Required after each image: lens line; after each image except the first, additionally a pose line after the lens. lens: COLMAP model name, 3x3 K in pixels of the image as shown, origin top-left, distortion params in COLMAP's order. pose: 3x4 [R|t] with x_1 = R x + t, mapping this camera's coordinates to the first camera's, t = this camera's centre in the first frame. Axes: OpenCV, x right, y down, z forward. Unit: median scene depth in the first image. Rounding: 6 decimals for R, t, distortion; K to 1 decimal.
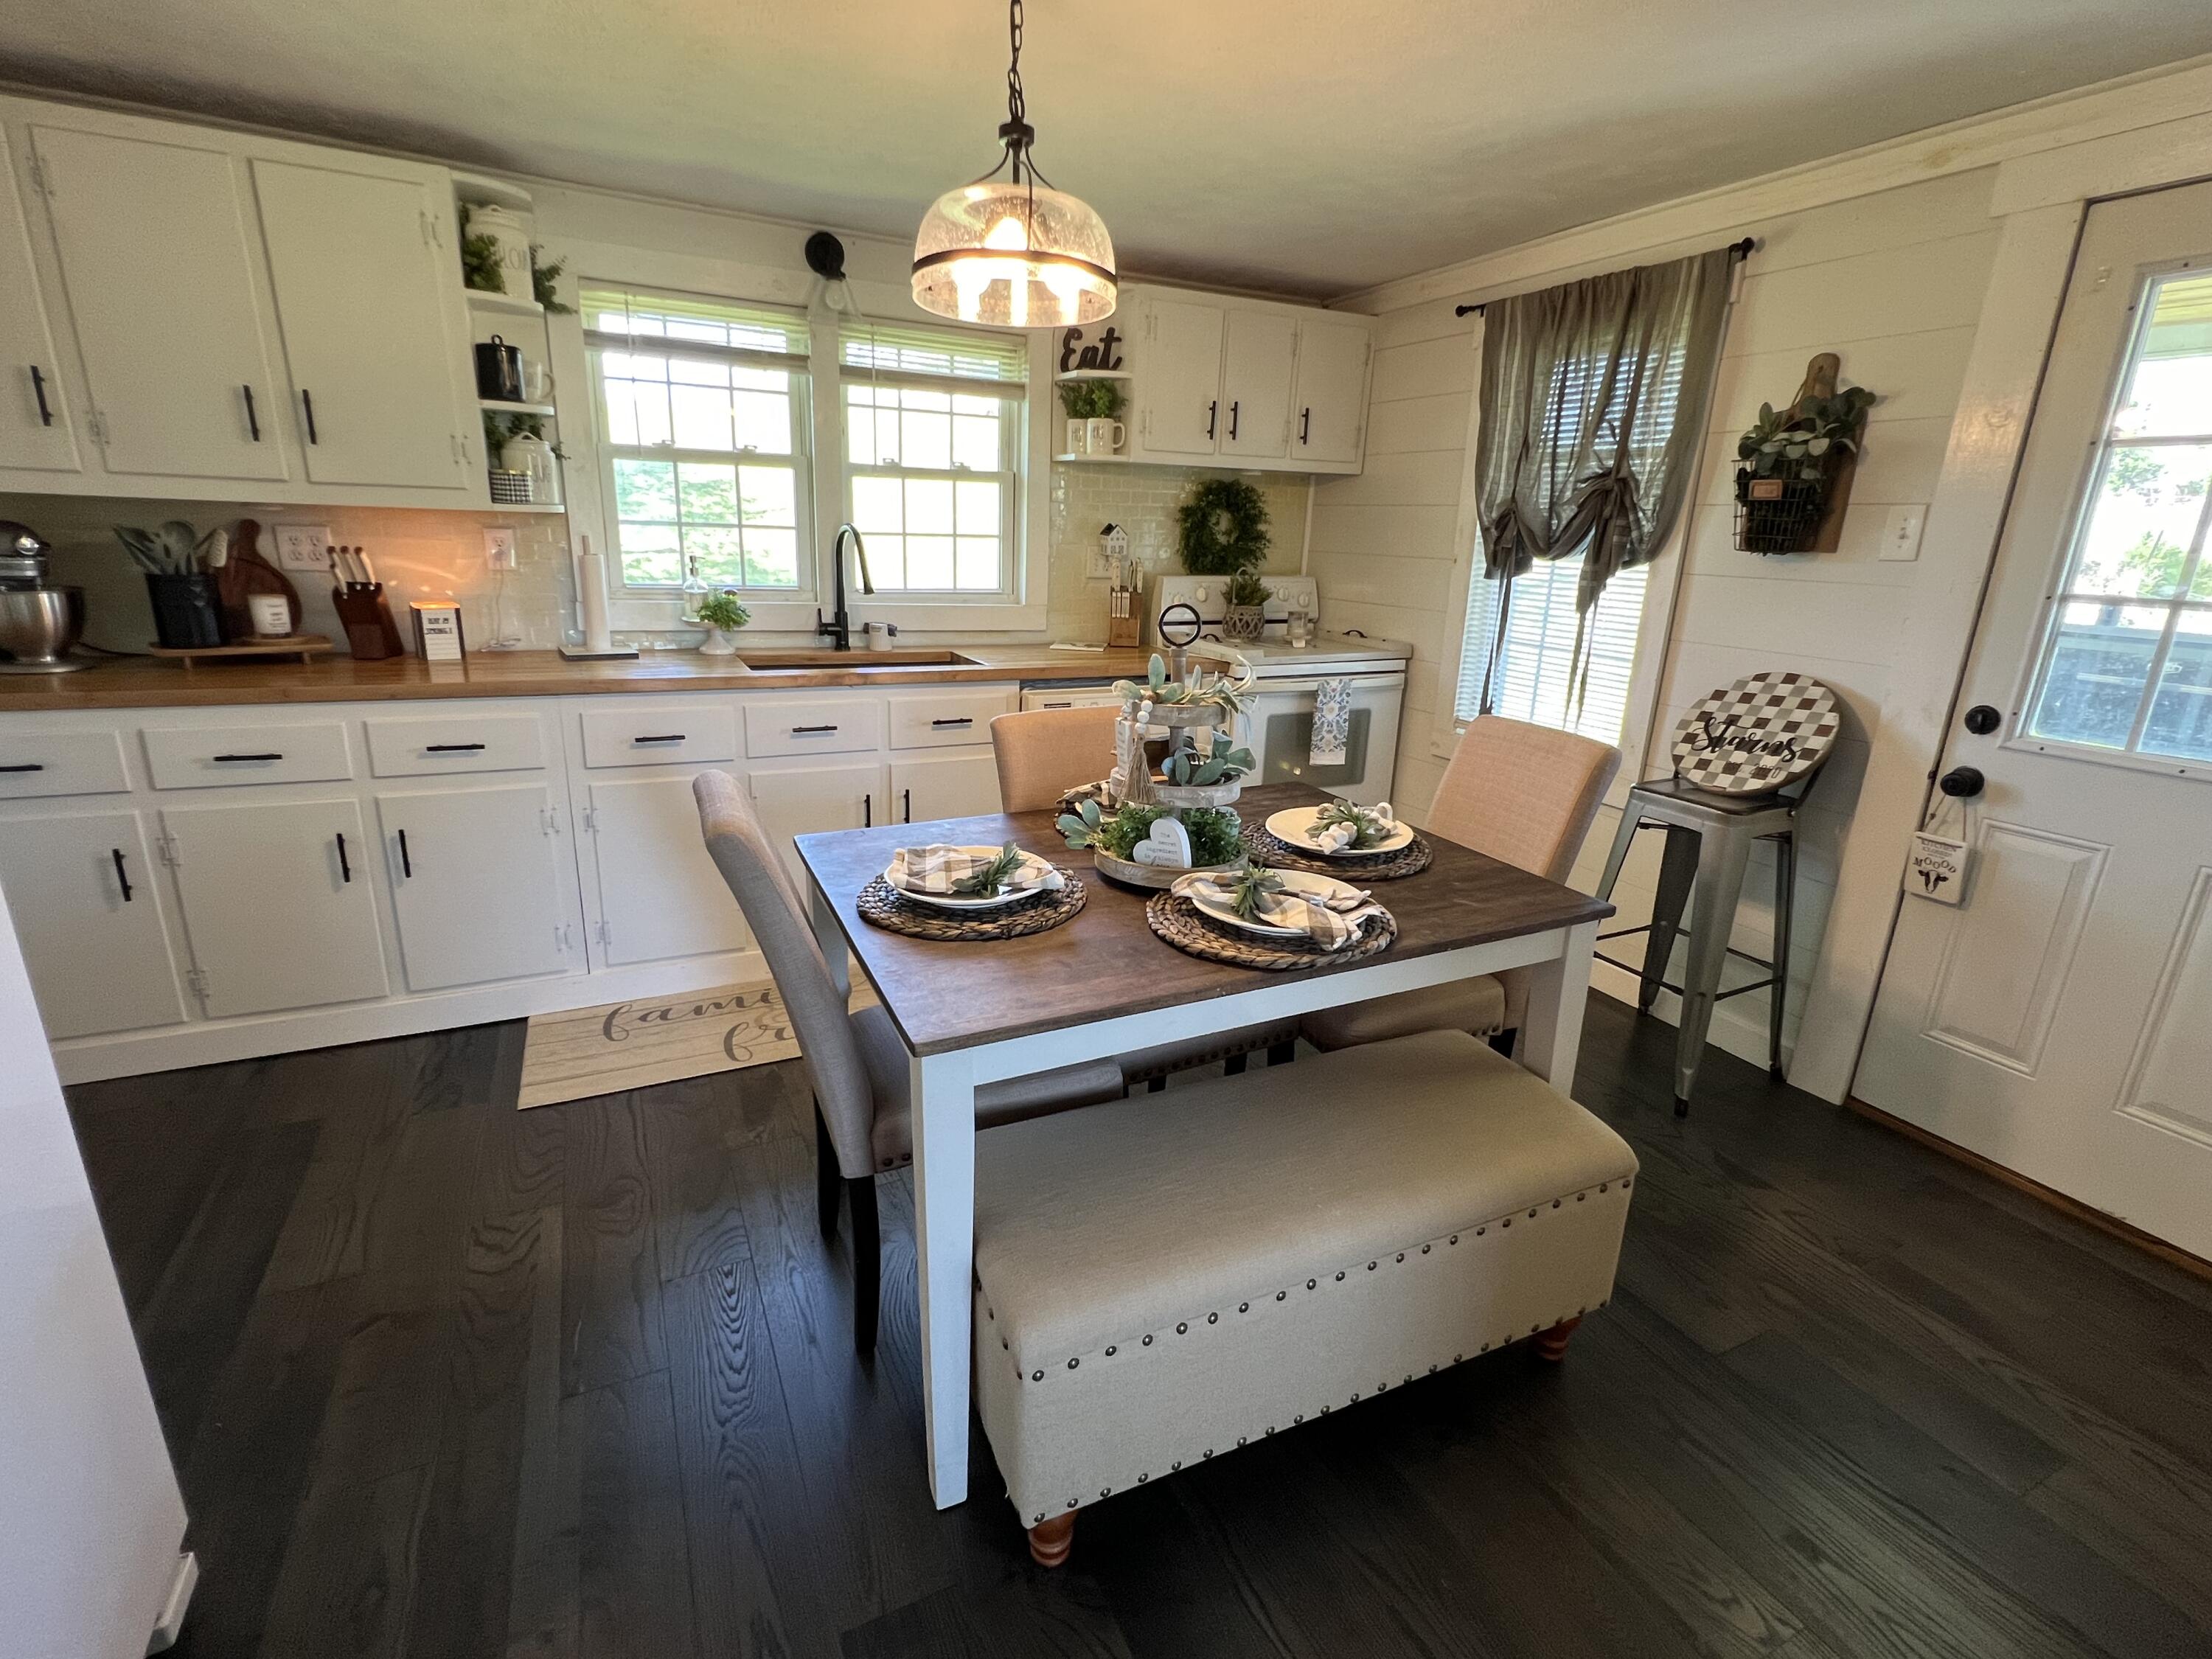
lens RADIAL K [[1018.8, 0, 1113.2], [0, 1018.8, 825.6], [0, 0, 1]] dist [-0.004363, 0.000013]
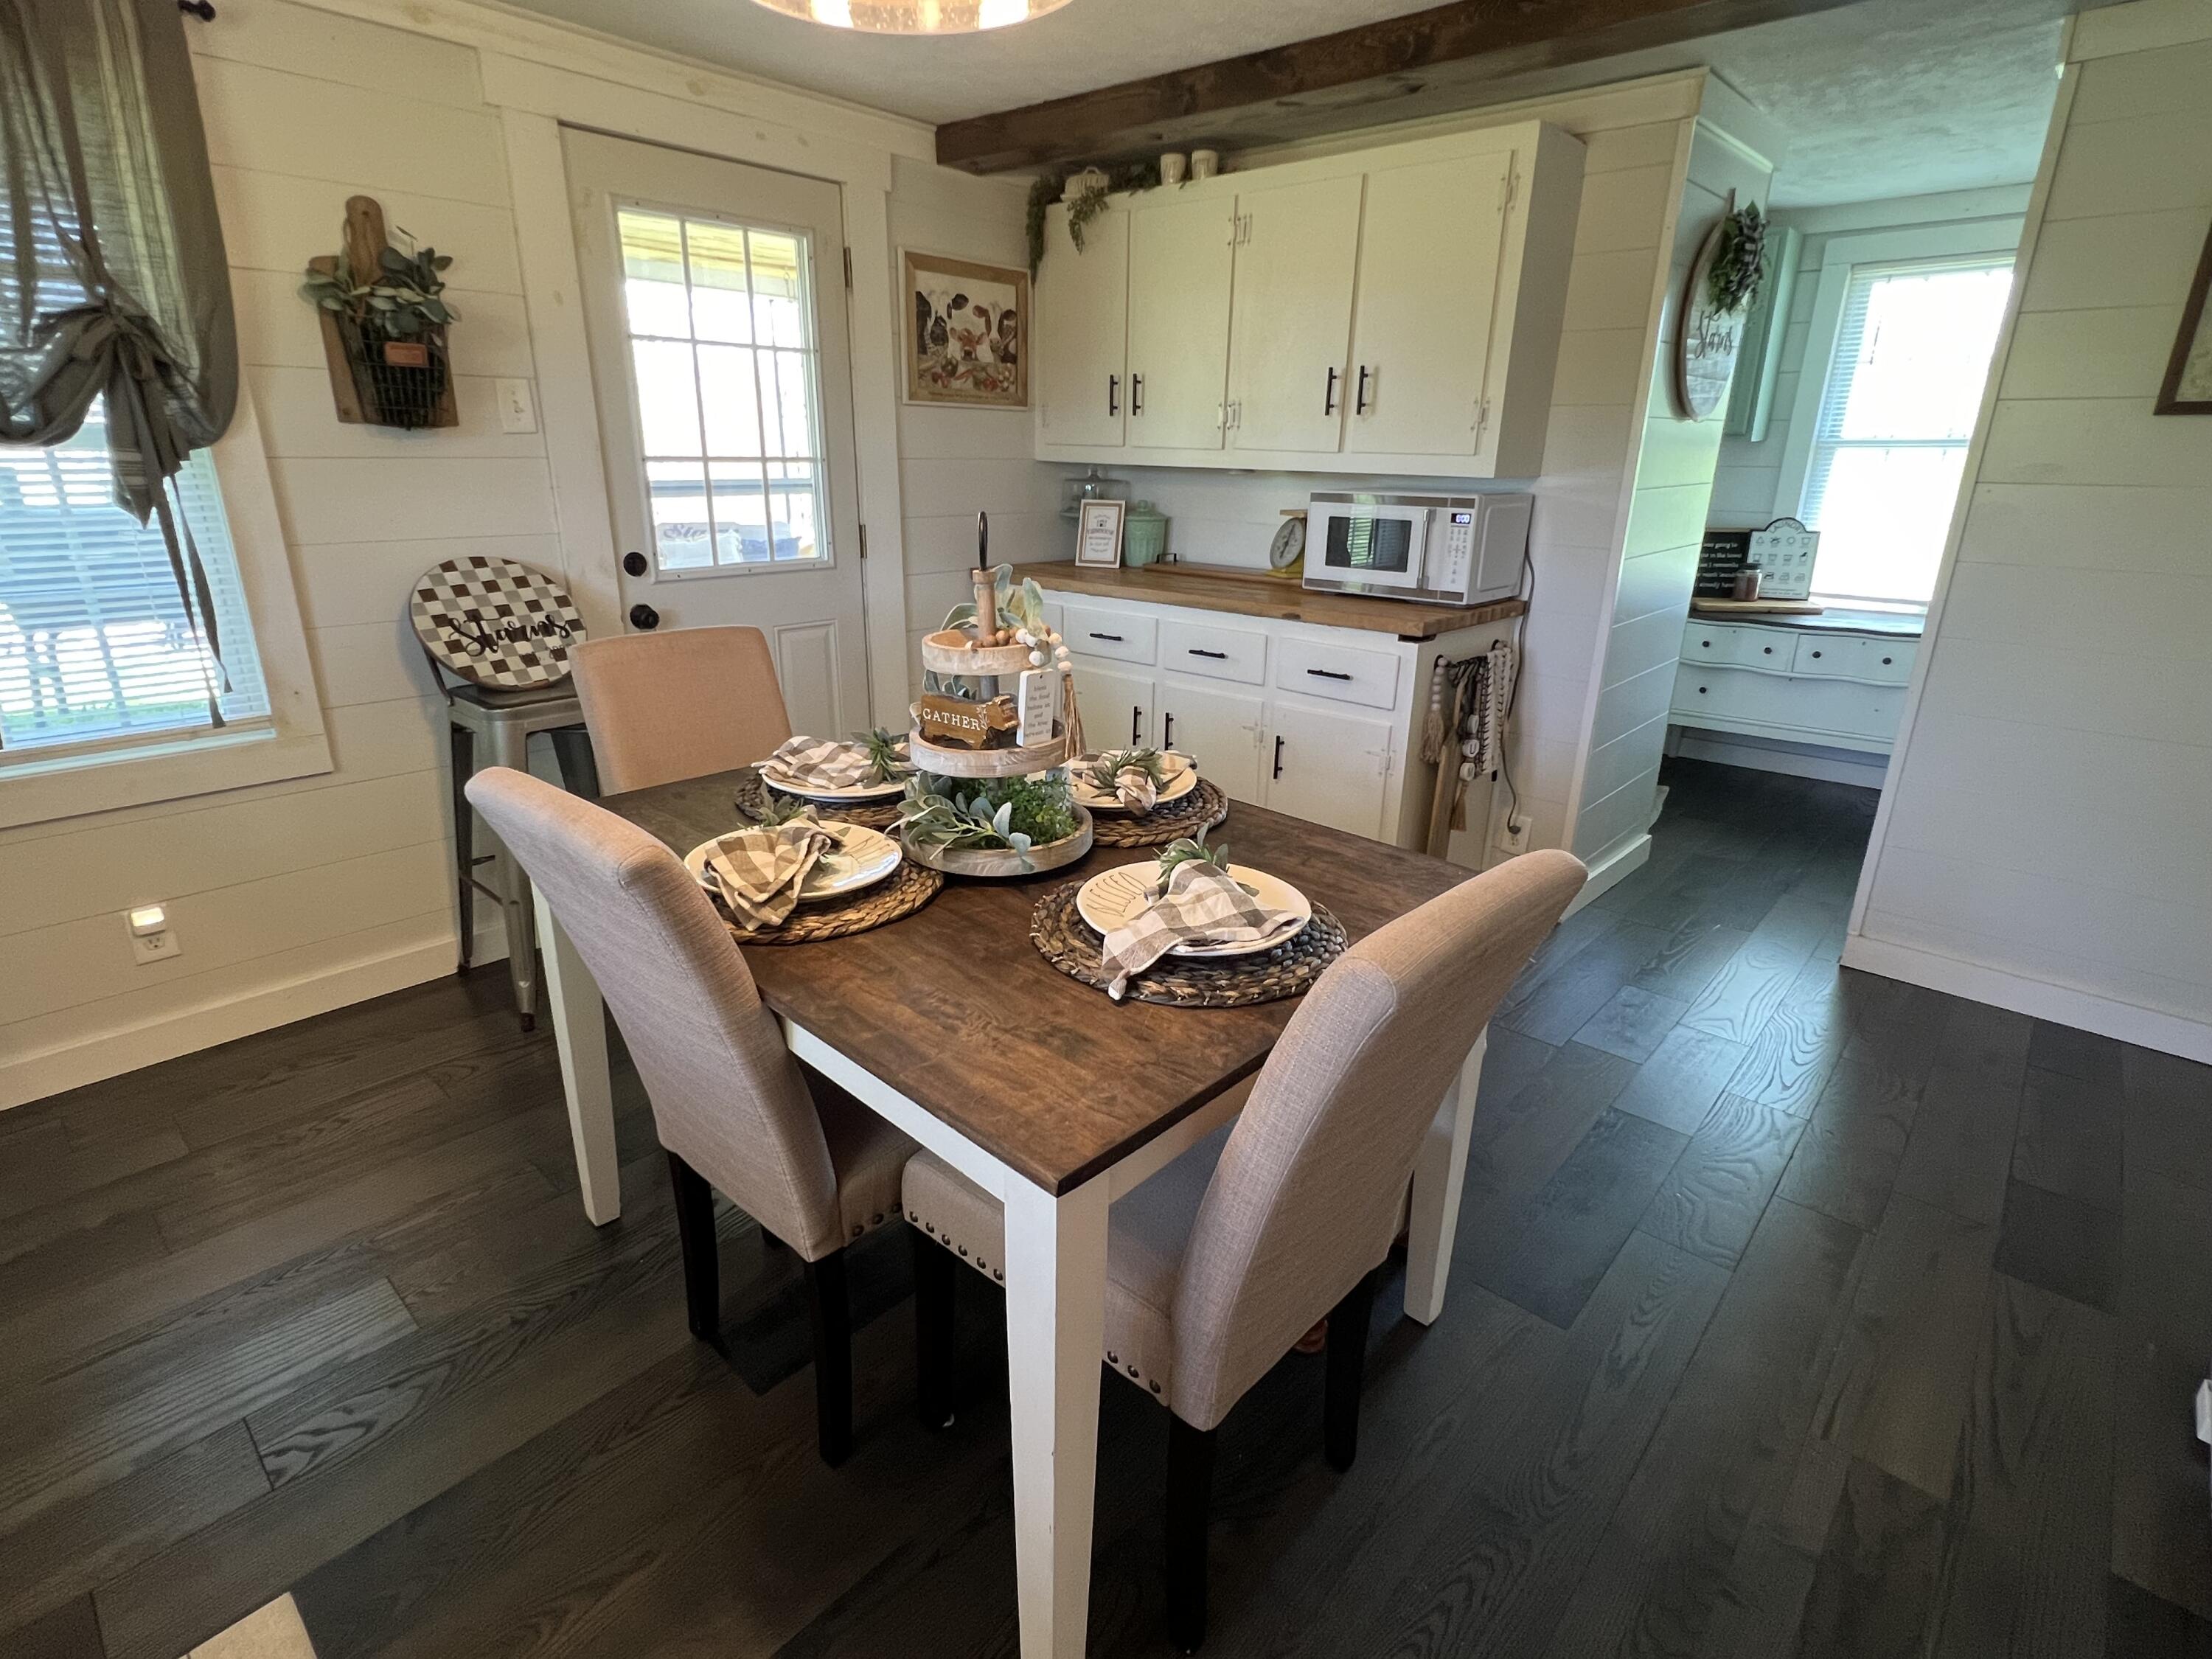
lens RADIAL K [[1076.3, 0, 1095.7], [0, 1076.3, 830.4], [0, 0, 1]] dist [-0.004853, 0.001569]
pose [[-0.359355, -0.344182, 0.867412, -0.445479], [0.242417, 0.863163, 0.442926, -0.203397], [-0.901165, 0.369443, -0.226746, 0.693849]]
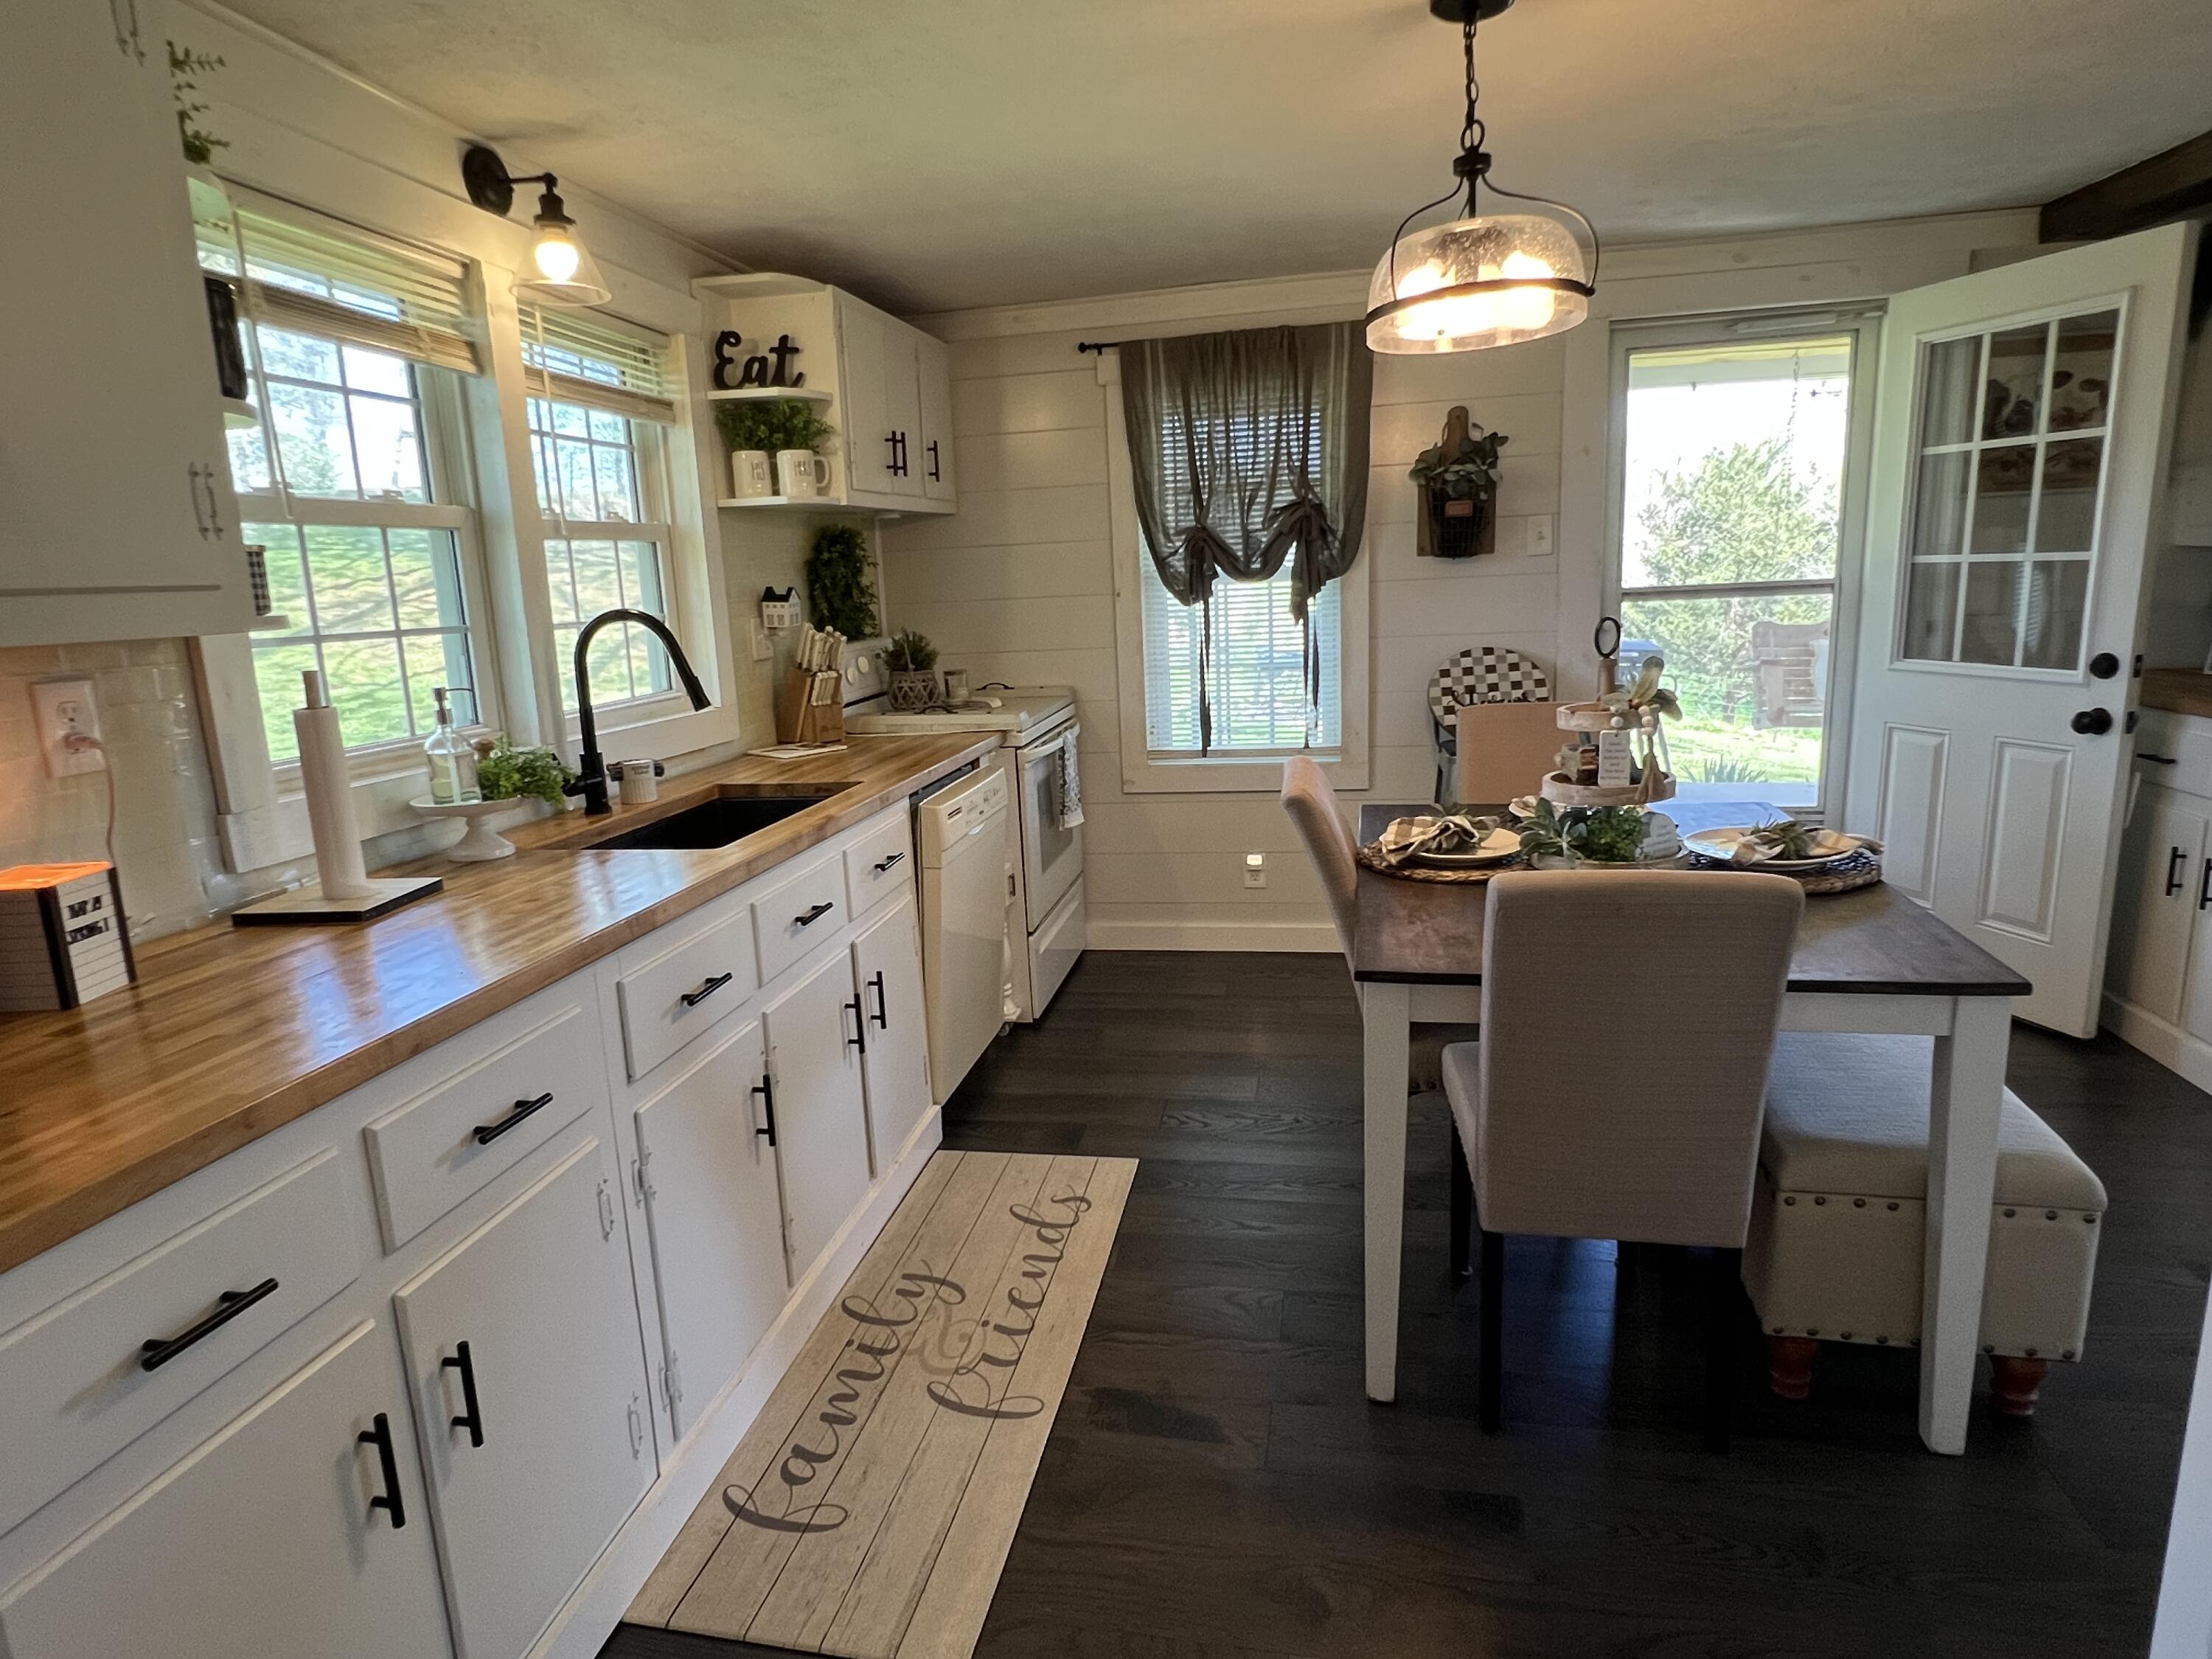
lens RADIAL K [[1242.7, 0, 1100.8], [0, 1242.7, 819.0], [0, 0, 1]] dist [0.002908, 0.000947]
pose [[0.602811, -0.218014, 0.767521, -0.766470], [0.290788, 0.955816, 0.043114, -0.131858], [-0.743008, 0.197196, 0.639573, 0.348116]]
